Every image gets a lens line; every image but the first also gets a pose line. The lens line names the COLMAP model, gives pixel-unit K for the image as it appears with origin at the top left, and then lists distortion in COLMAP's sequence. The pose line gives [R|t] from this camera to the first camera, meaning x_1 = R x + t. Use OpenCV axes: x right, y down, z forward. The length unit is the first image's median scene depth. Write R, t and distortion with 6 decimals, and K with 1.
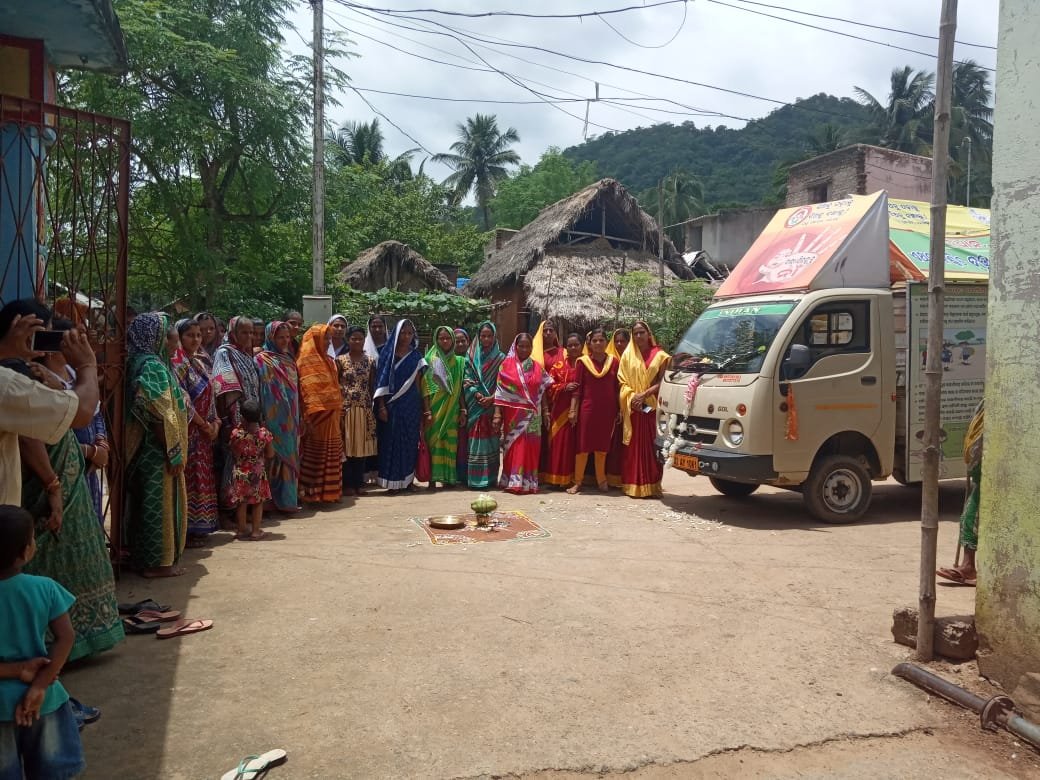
lens RADIAL K [[856.1, 0, 516.1], [0, 856.1, 390.6], [0, 0, 1]] dist [0.043467, -0.062497]
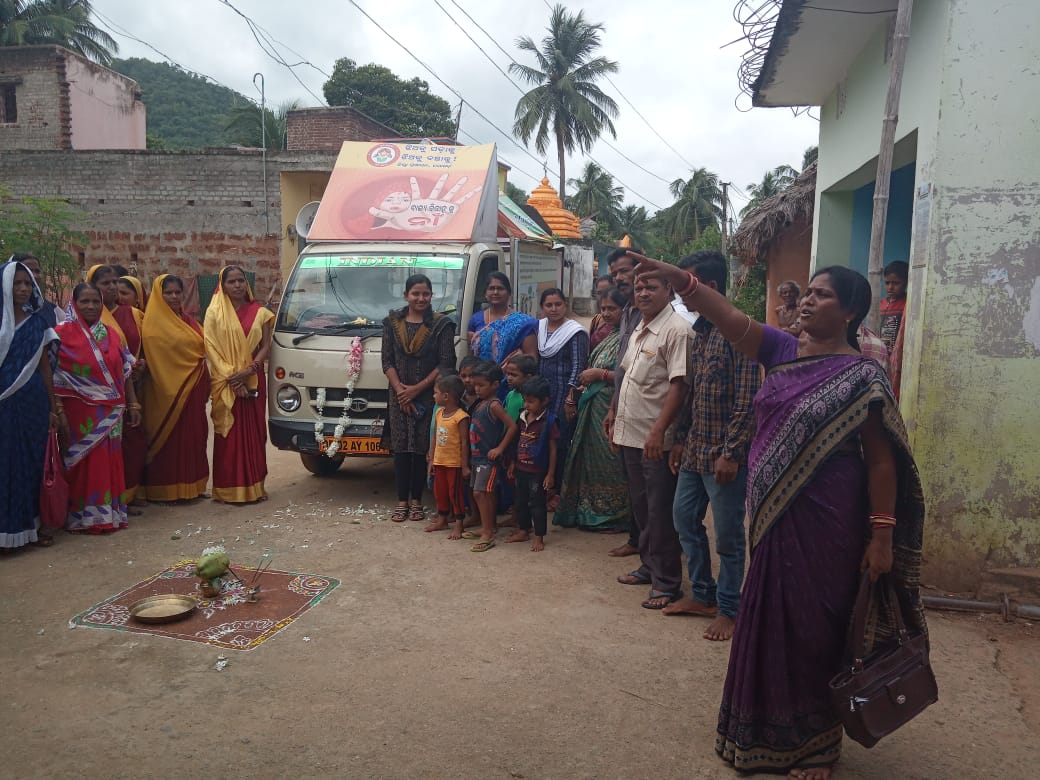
lens RADIAL K [[856.1, 0, 516.3], [0, 856.1, 385.0], [0, 0, 1]] dist [0.043467, -0.062497]
pose [[0.530528, -0.100505, 0.841688, -0.620198], [0.030831, 0.994577, 0.099329, -0.077691], [-0.847106, -0.026747, 0.530750, 0.654916]]
